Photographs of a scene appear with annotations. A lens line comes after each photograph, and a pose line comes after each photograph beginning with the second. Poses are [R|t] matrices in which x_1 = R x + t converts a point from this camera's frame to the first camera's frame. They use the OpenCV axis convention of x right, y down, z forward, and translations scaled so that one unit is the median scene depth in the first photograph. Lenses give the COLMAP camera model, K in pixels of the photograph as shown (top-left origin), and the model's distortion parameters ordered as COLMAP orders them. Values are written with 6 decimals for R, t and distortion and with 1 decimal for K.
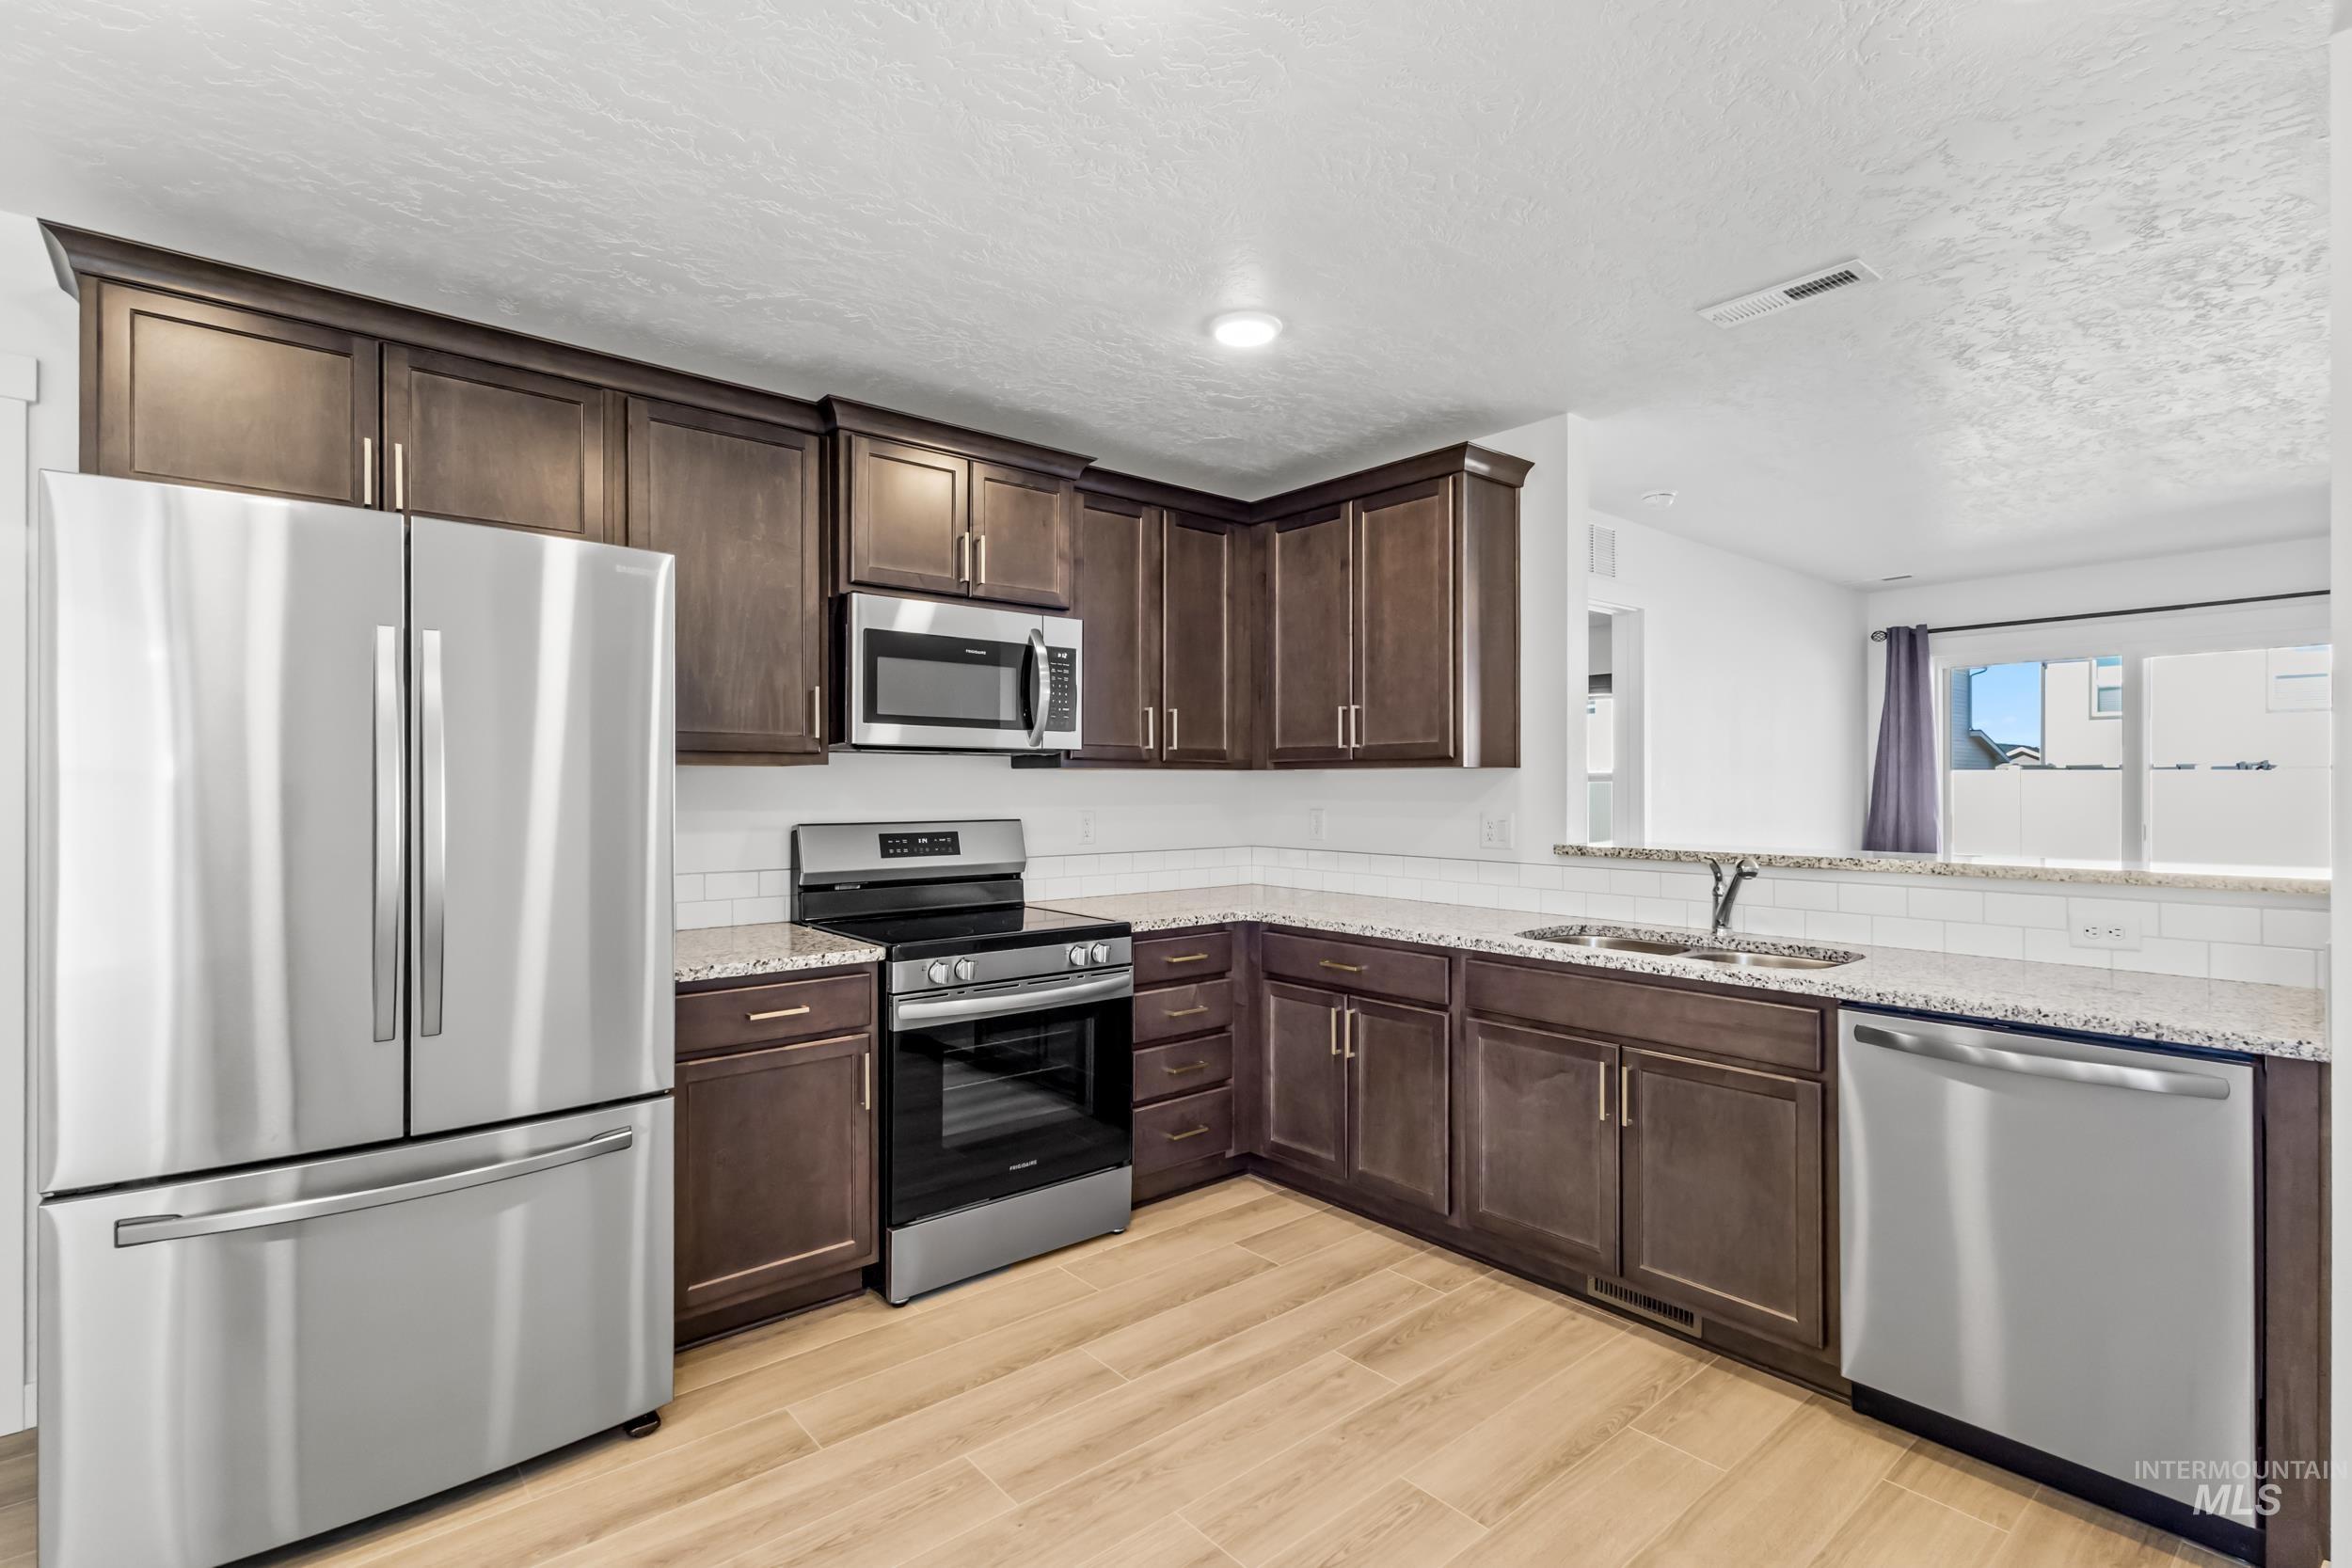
lens RADIAL K [[1093.0, 0, 1176.6], [0, 1093.0, 782.9], [0, 0, 1]] dist [0.001242, 0.002695]
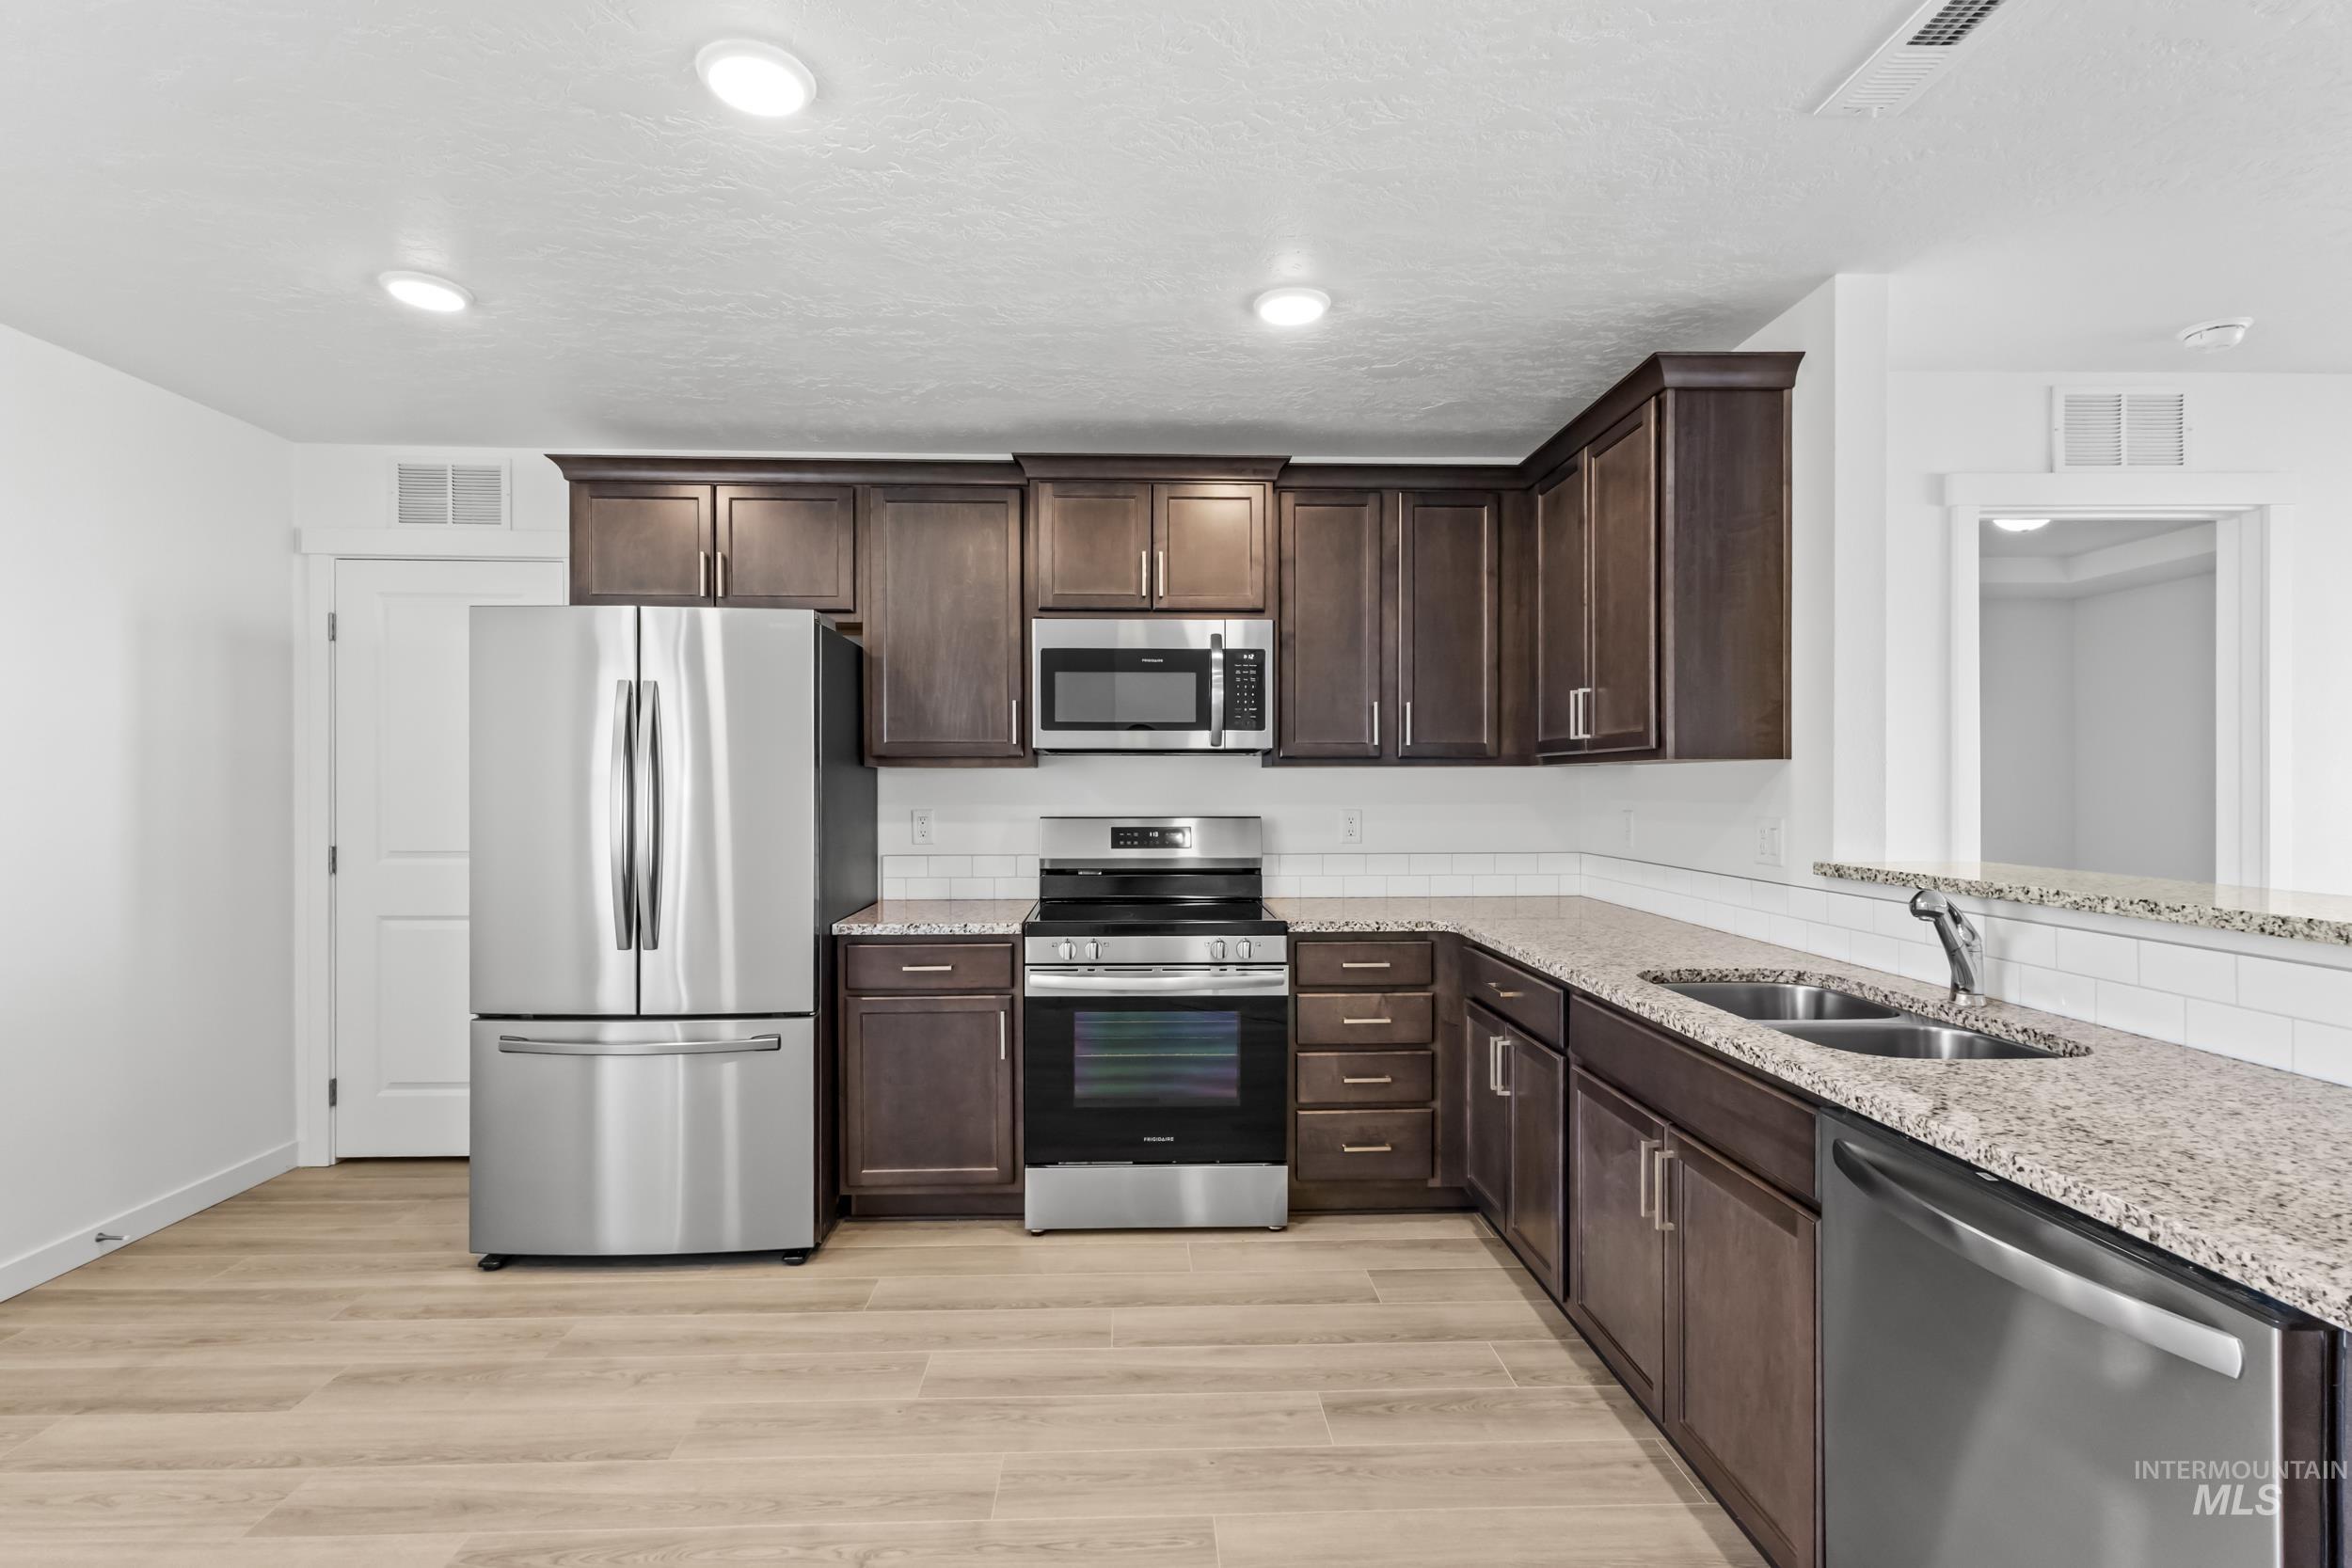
lens RADIAL K [[1093.0, 0, 1168.6], [0, 1093.0, 788.2], [0, 0, 1]] dist [0.001242, 0.002695]
pose [[0.788612, 0.000842, -0.614891, 0.527069], [0.002730, 0.999984, 0.004871, 0.001454], [0.614886, -0.005519, 0.788597, 0.165186]]
